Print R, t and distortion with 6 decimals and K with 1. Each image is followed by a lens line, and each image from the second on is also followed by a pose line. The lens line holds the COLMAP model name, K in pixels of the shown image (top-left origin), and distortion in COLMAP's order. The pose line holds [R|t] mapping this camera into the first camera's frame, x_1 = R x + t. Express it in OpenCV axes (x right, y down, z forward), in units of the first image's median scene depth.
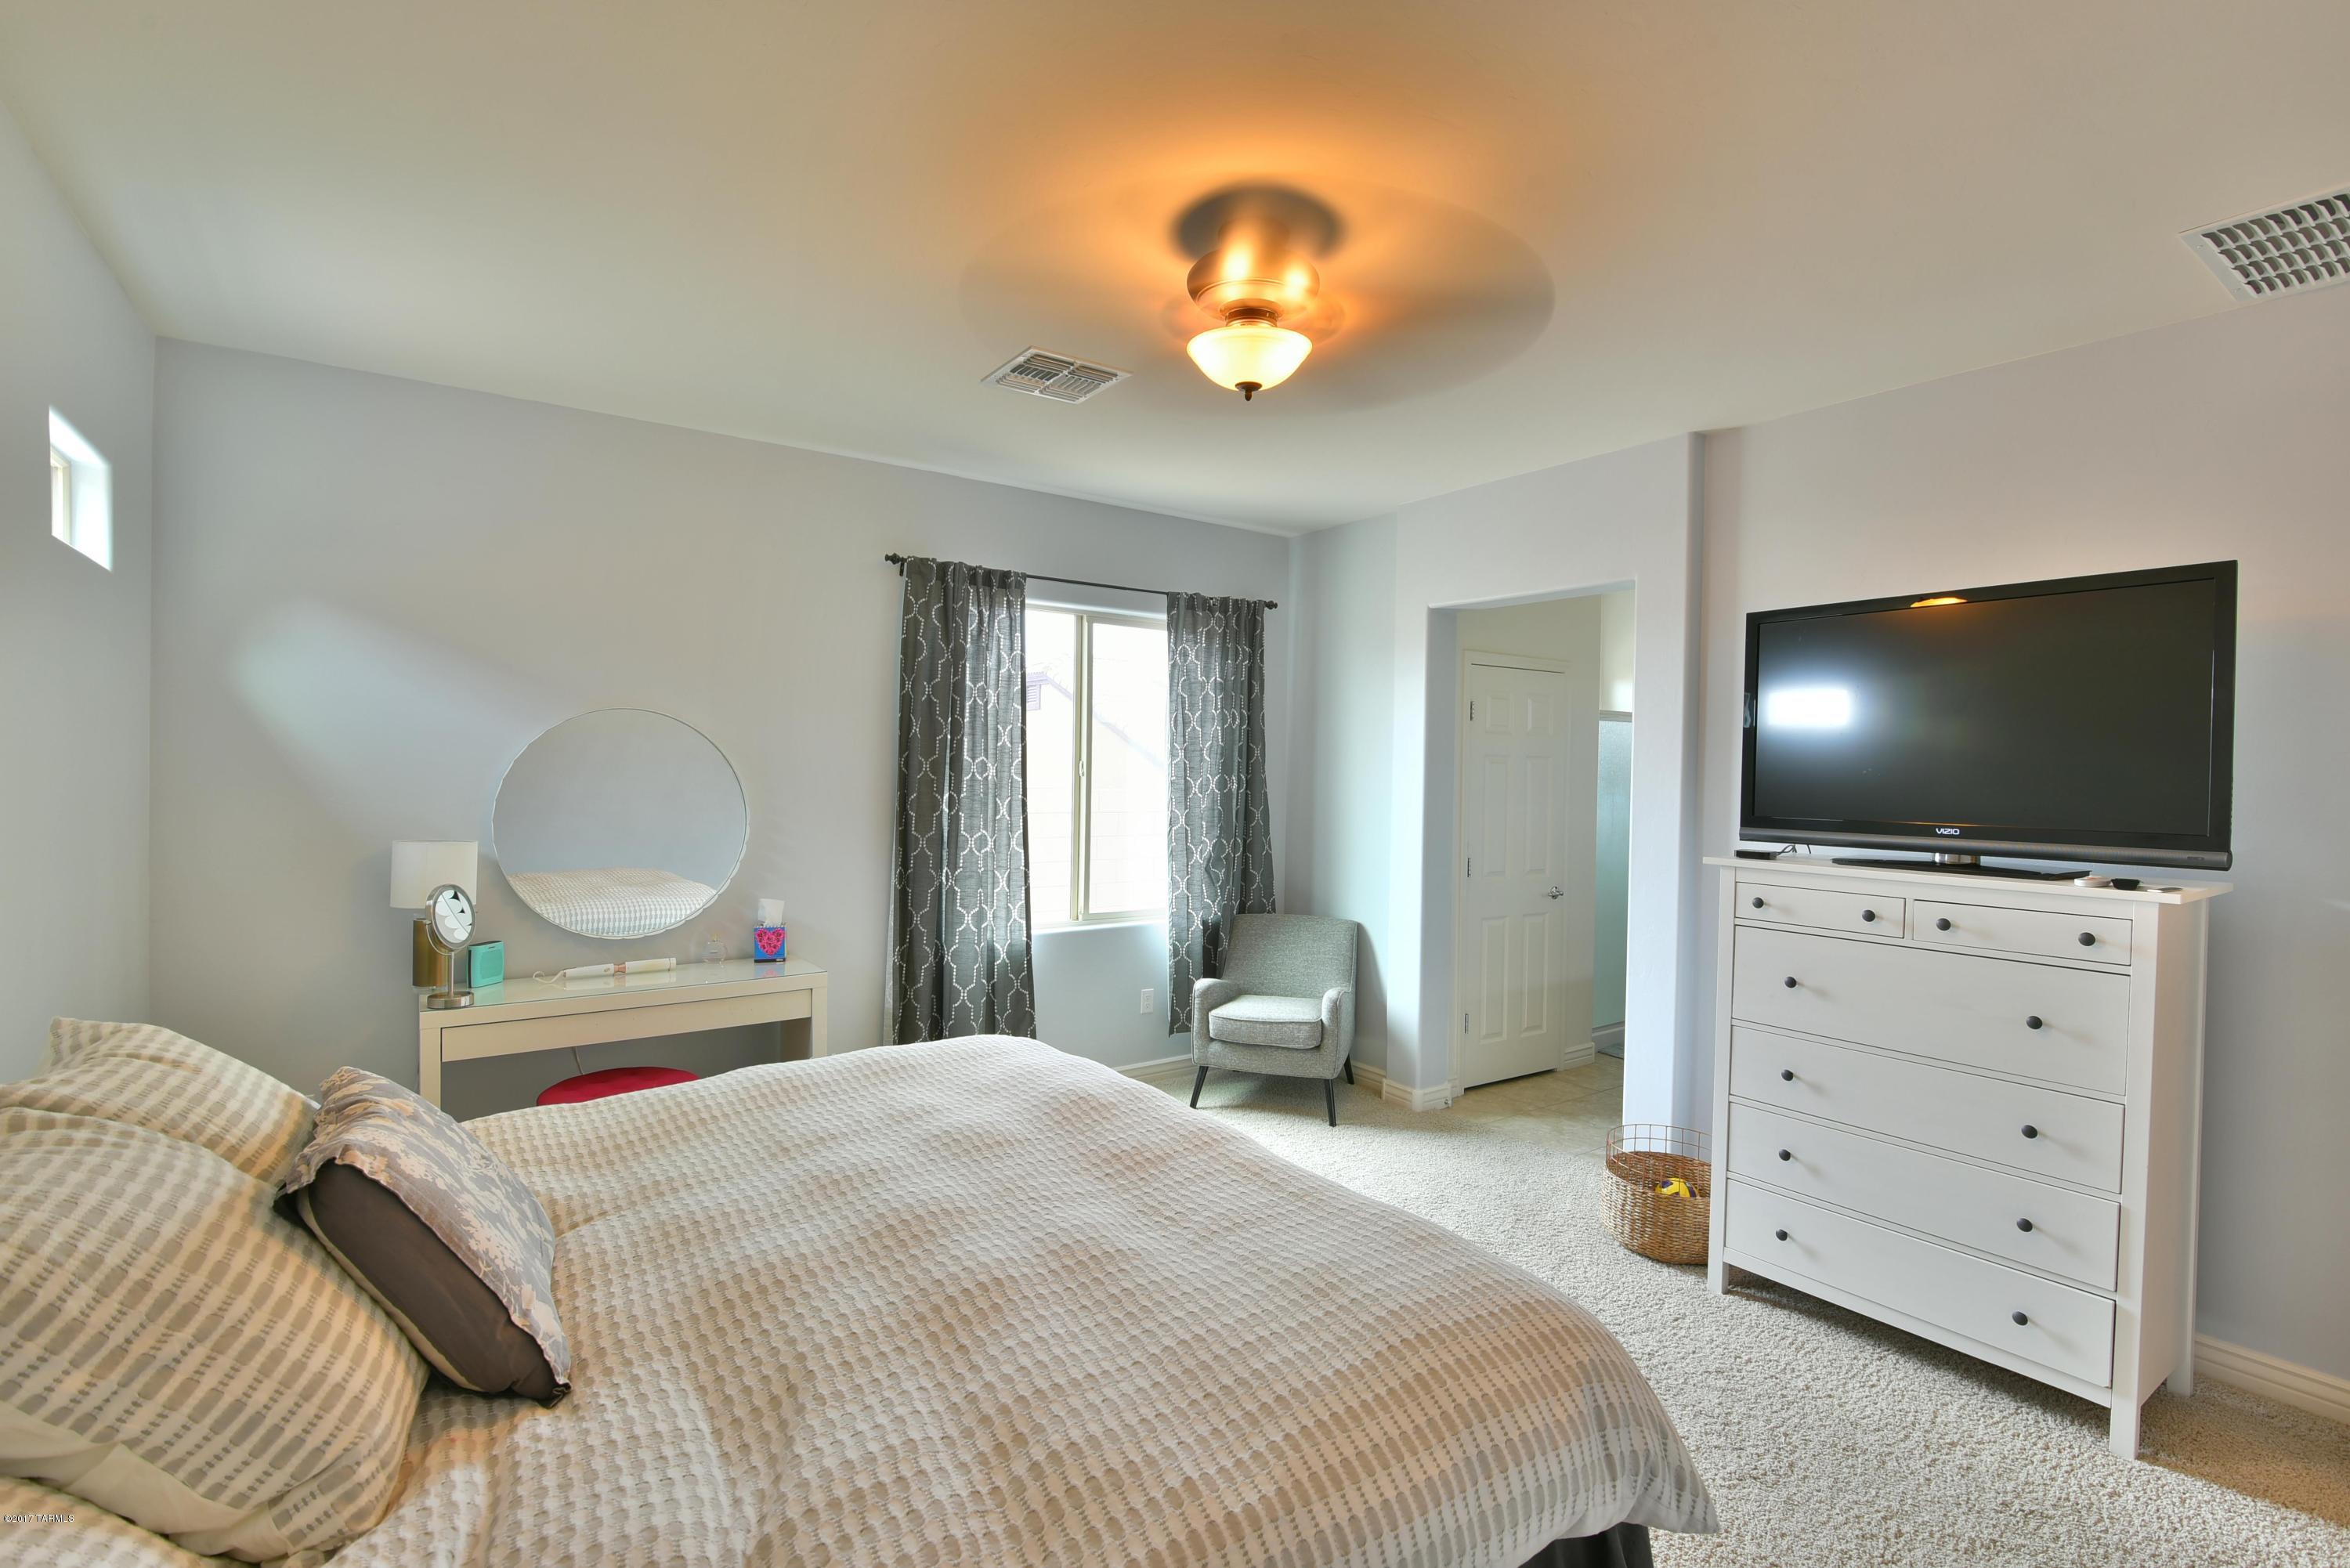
lens RADIAL K [[1063.2, 0, 1182.9], [0, 1063.2, 777.3], [0, 0, 1]] dist [-0.010429, -0.002615]
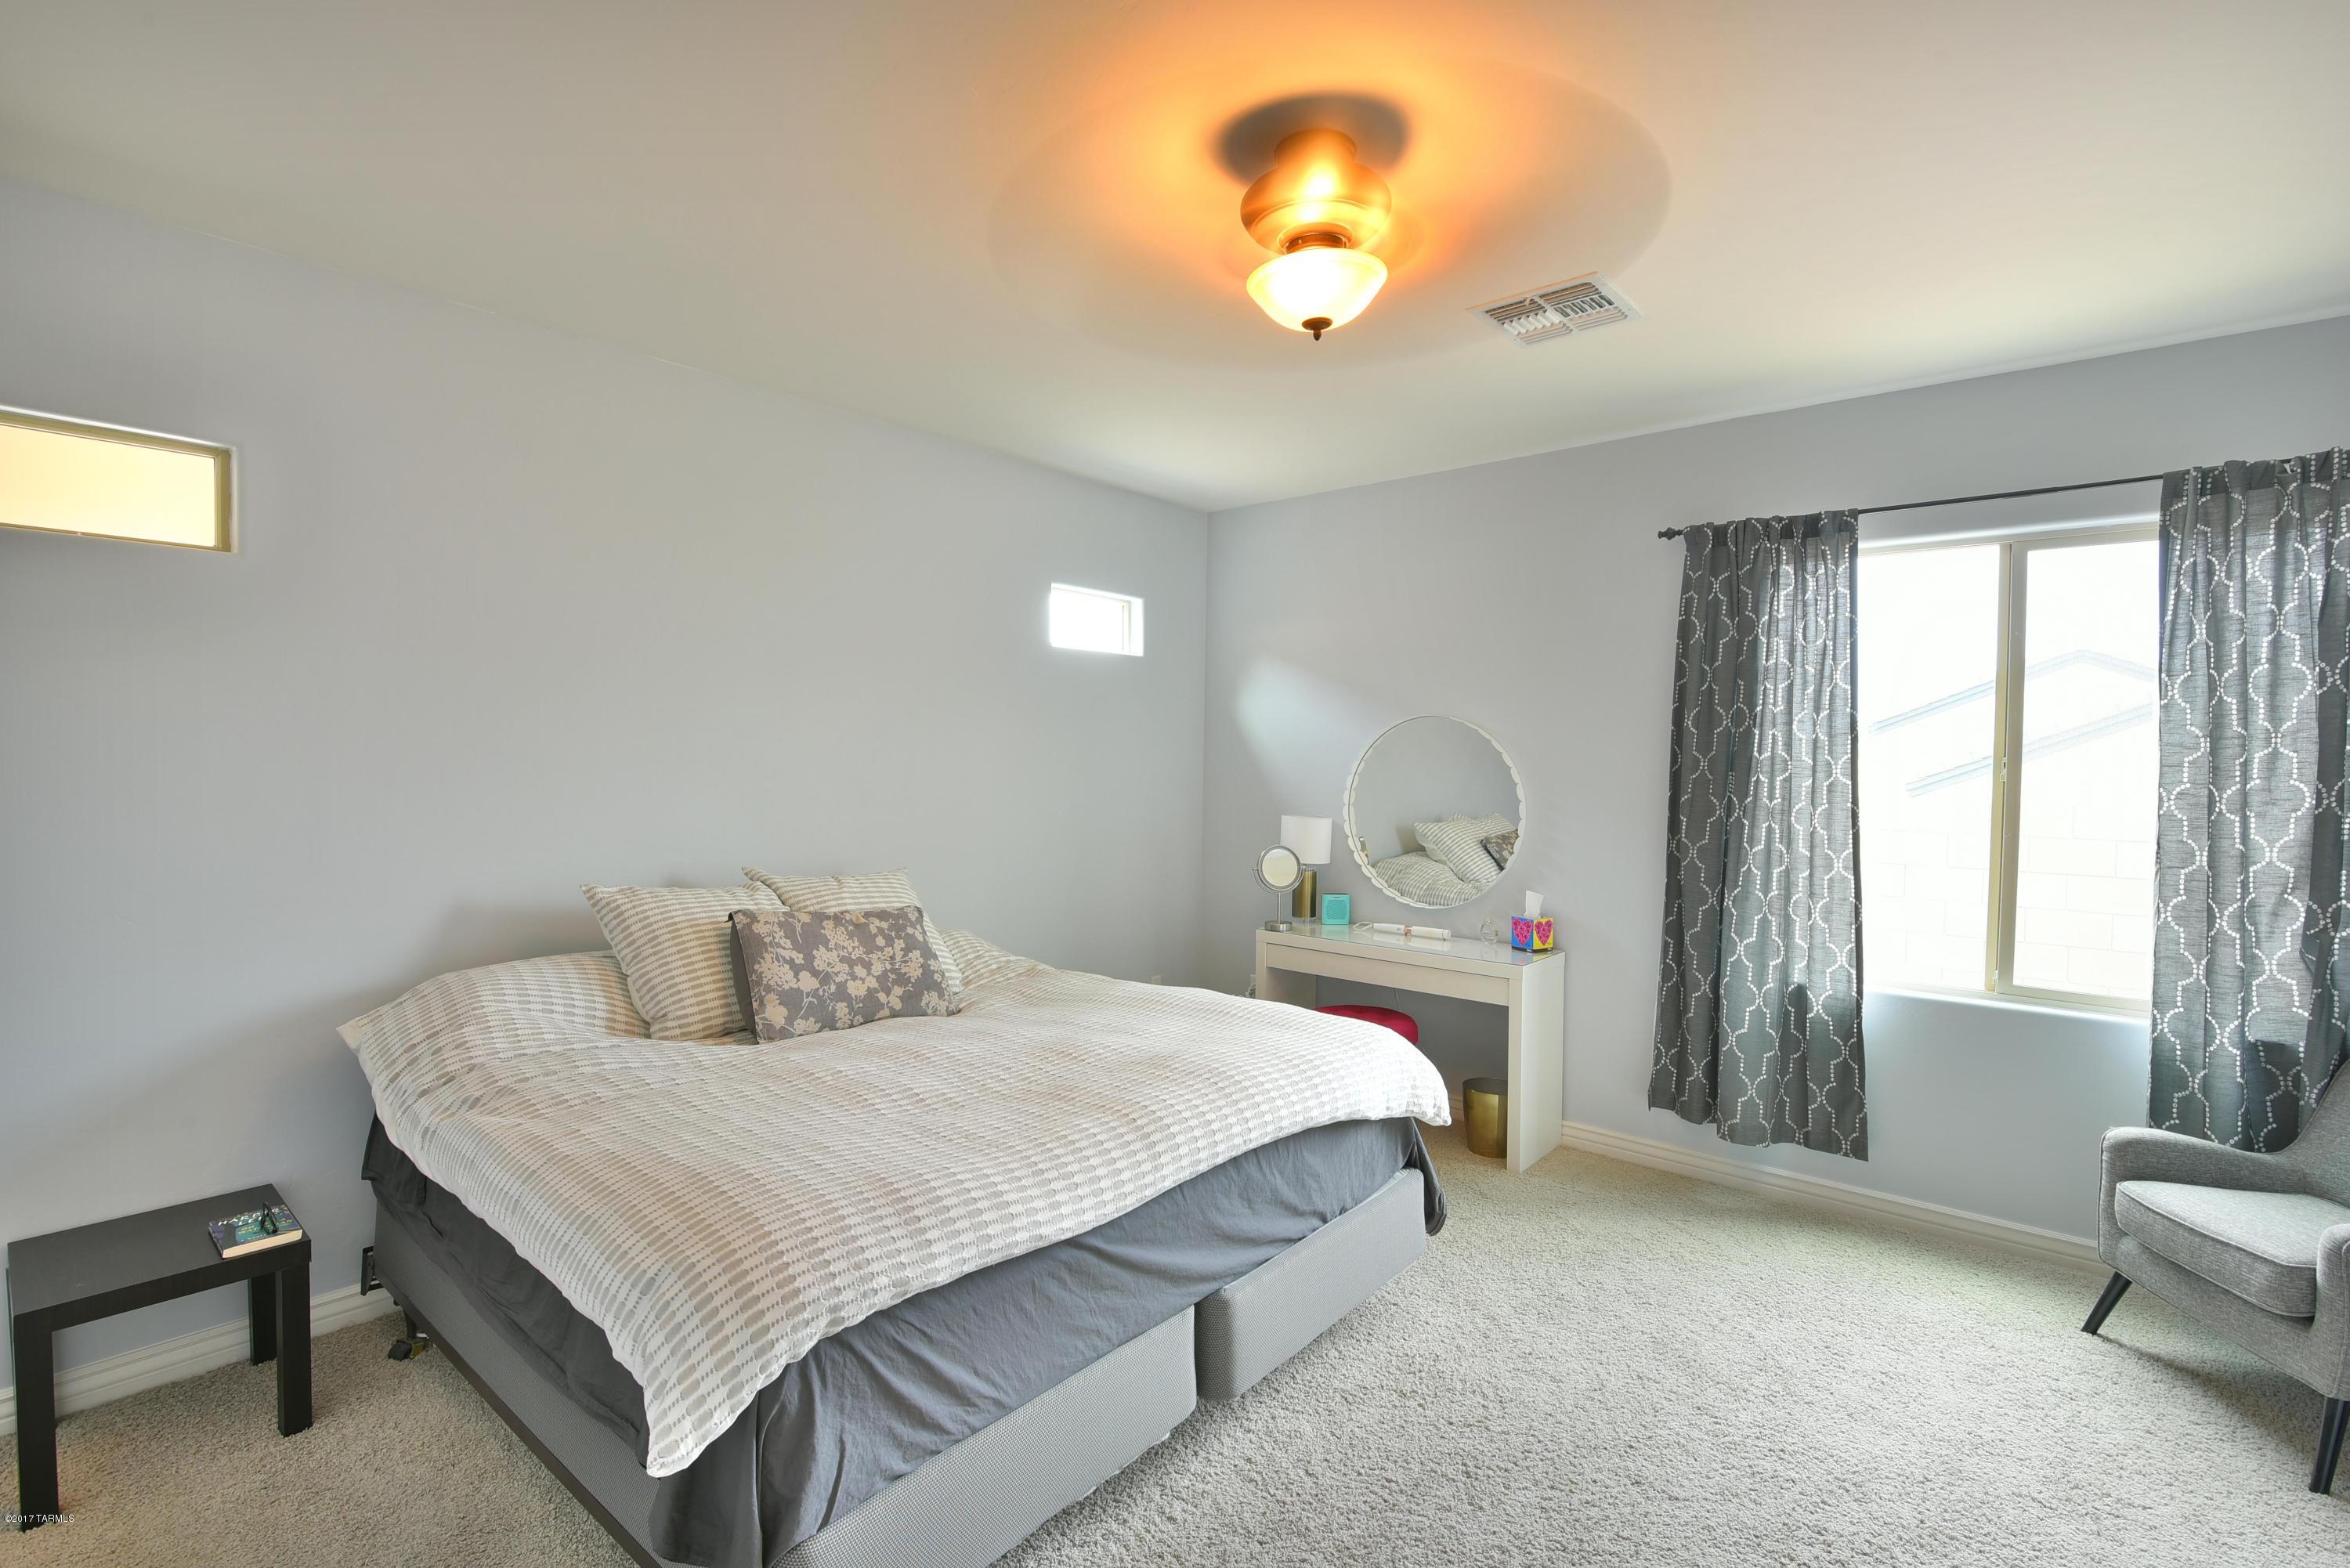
lens RADIAL K [[1063.2, 0, 1179.3], [0, 1063.2, 784.8], [0, 0, 1]] dist [-0.010429, -0.002615]
pose [[0.250673, 0.016874, -0.967925, 0.458830], [-0.018164, 0.999754, 0.012725, 0.002645], [0.967901, 0.014392, 0.250918, 0.349153]]
